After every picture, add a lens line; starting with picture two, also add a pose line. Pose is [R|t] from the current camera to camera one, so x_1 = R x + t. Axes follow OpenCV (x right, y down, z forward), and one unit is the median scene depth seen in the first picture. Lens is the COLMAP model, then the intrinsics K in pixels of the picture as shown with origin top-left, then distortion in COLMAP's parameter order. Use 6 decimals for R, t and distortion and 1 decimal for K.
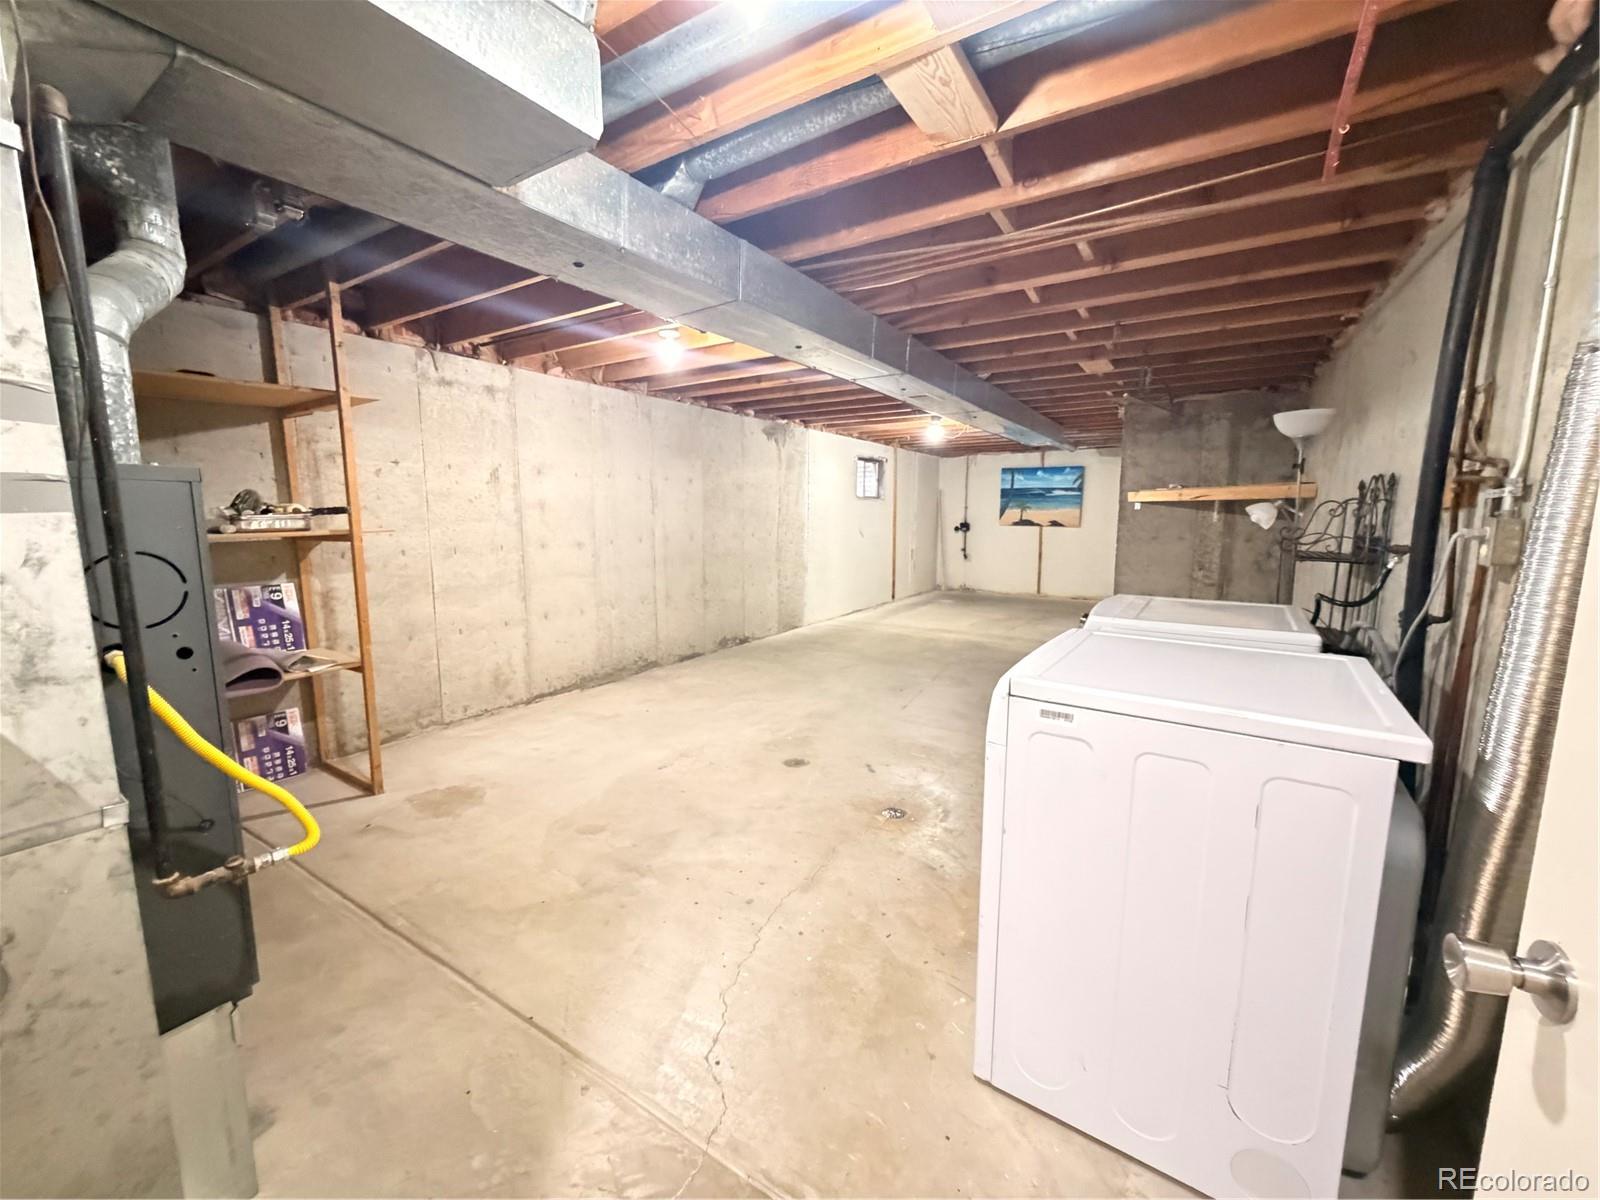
lens RADIAL K [[639.9, 0, 800.6], [0, 639.9, 600.9], [0, 0, 1]] dist [0.002937, 0.000428]
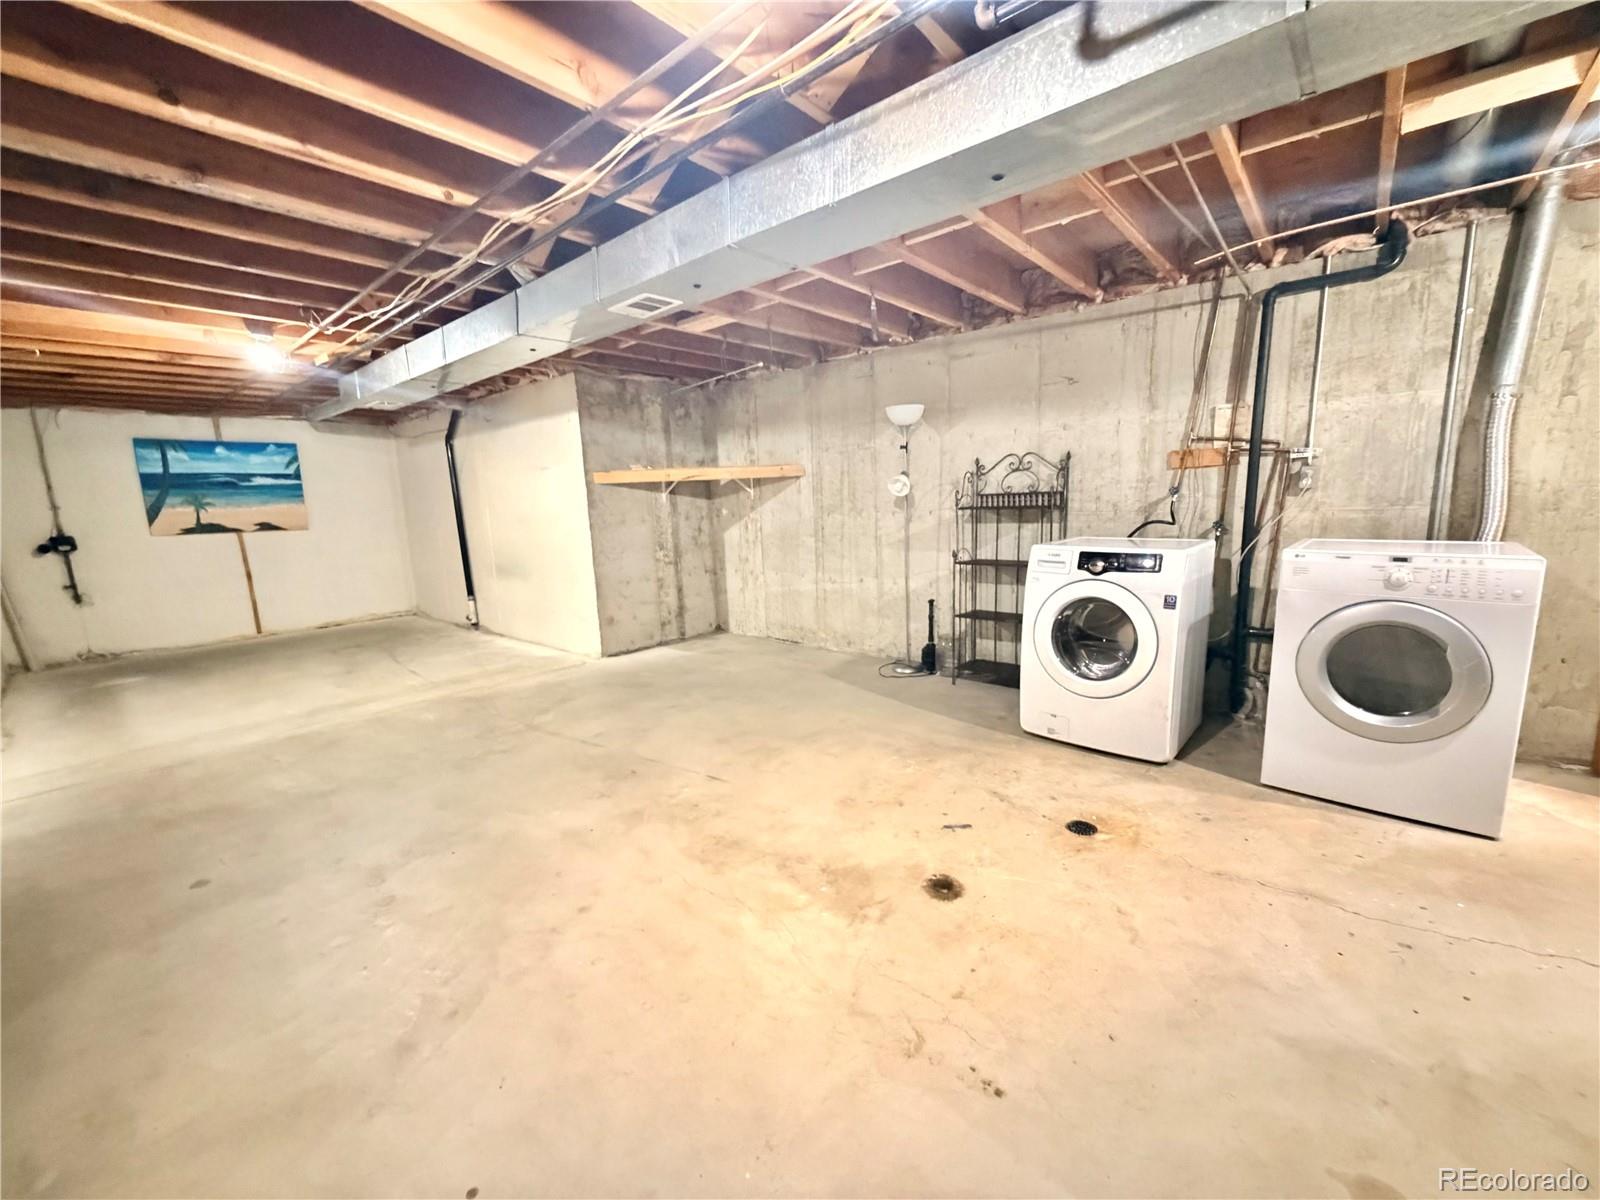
lens RADIAL K [[639.9, 0, 801.4], [0, 639.9, 605.2], [0, 0, 1]] dist [0.002937, 0.000428]
pose [[0.141799, -0.177459, 0.973859, -0.359079], [0.175066, 0.972788, 0.151774, -0.078574], [-0.974292, 0.148968, 0.169008, 0.619079]]
